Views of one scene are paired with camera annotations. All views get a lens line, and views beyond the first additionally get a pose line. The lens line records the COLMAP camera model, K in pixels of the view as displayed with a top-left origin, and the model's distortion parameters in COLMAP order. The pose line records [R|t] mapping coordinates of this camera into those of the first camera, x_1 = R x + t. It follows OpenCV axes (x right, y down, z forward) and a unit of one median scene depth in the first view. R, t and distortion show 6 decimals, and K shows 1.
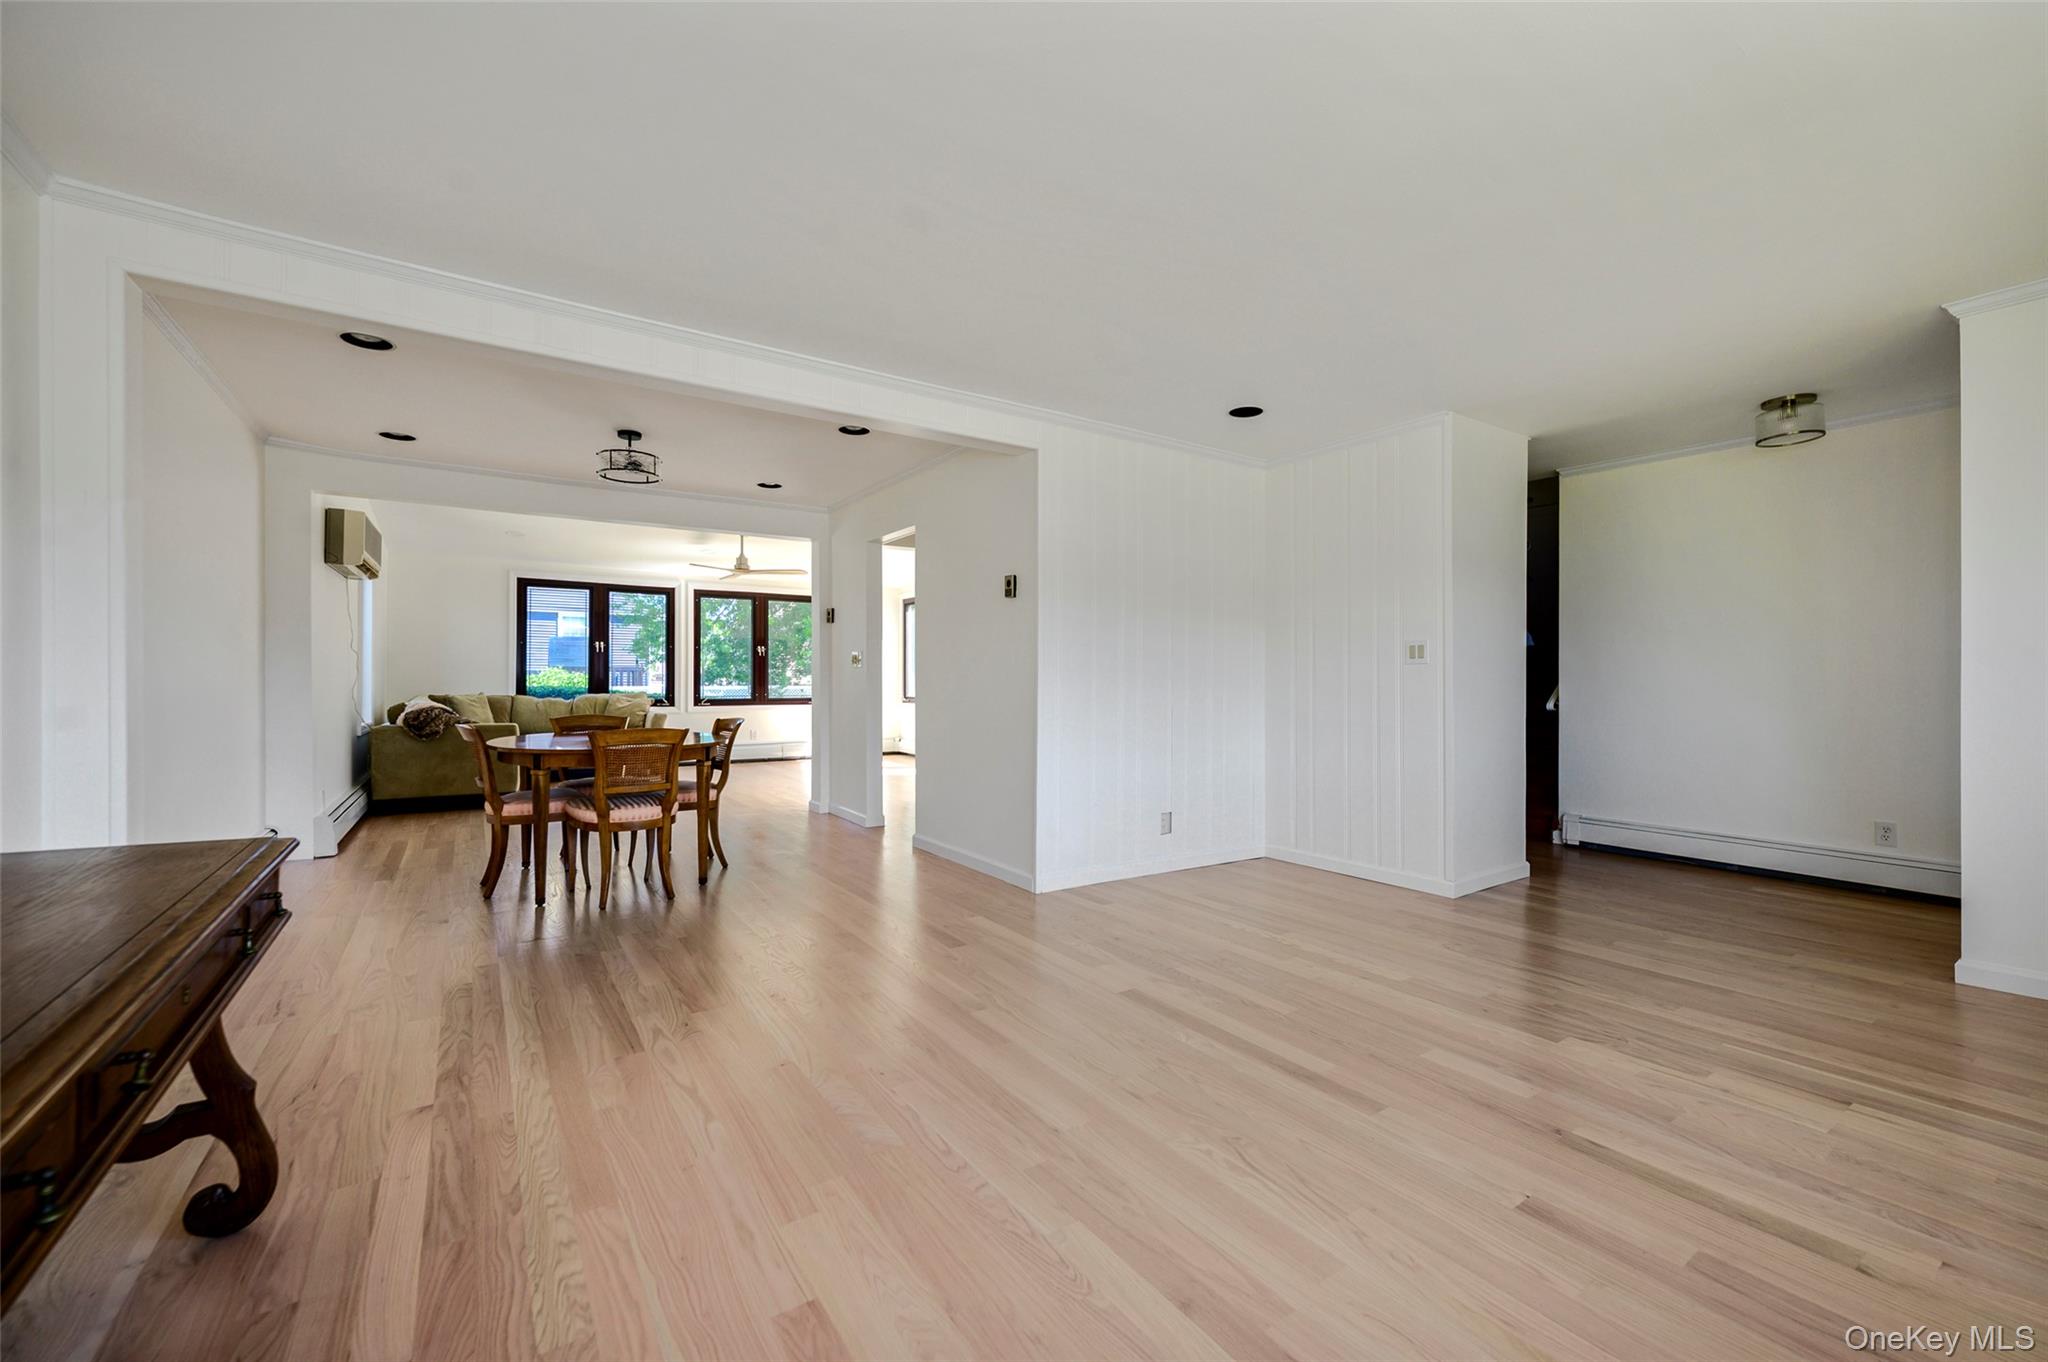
lens RADIAL K [[827.2, 0, 1025.1], [0, 827.2, 679.7], [0, 0, 1]] dist [0.001357, -0.000515]
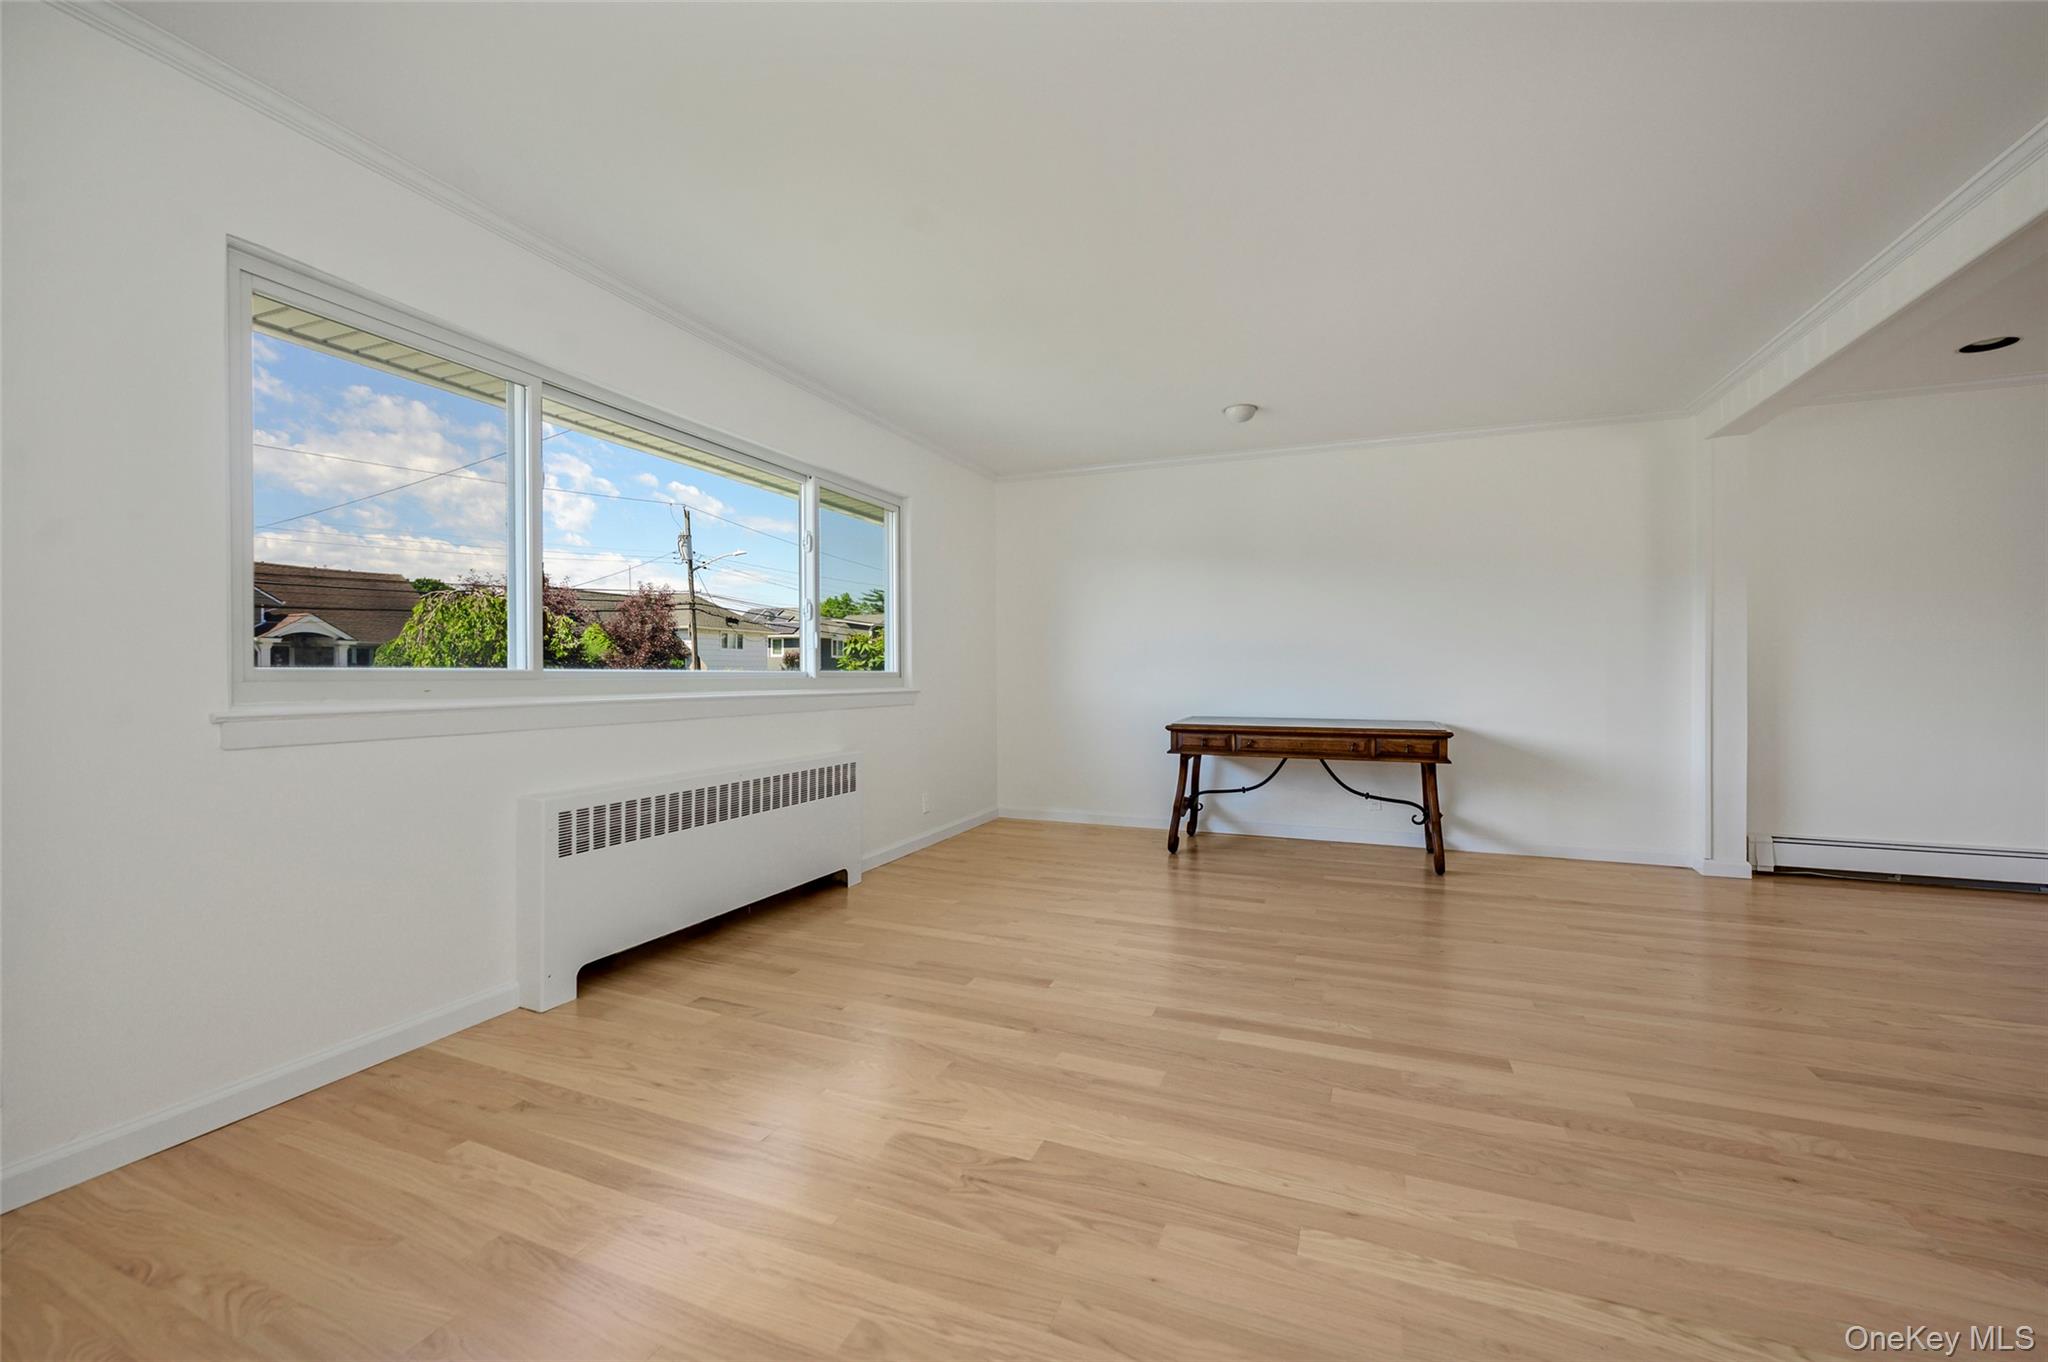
lens RADIAL K [[827.2, 0, 1023.1], [0, 827.2, 678.6], [0, 0, 1]] dist [0.001357, -0.000515]
pose [[-0.832239, 0.000989, -0.554415, 1.123572], [-0.001395, 0.999992, 0.003878, 0.014924], [0.554415, 0.004001, -0.832231, 1.685728]]
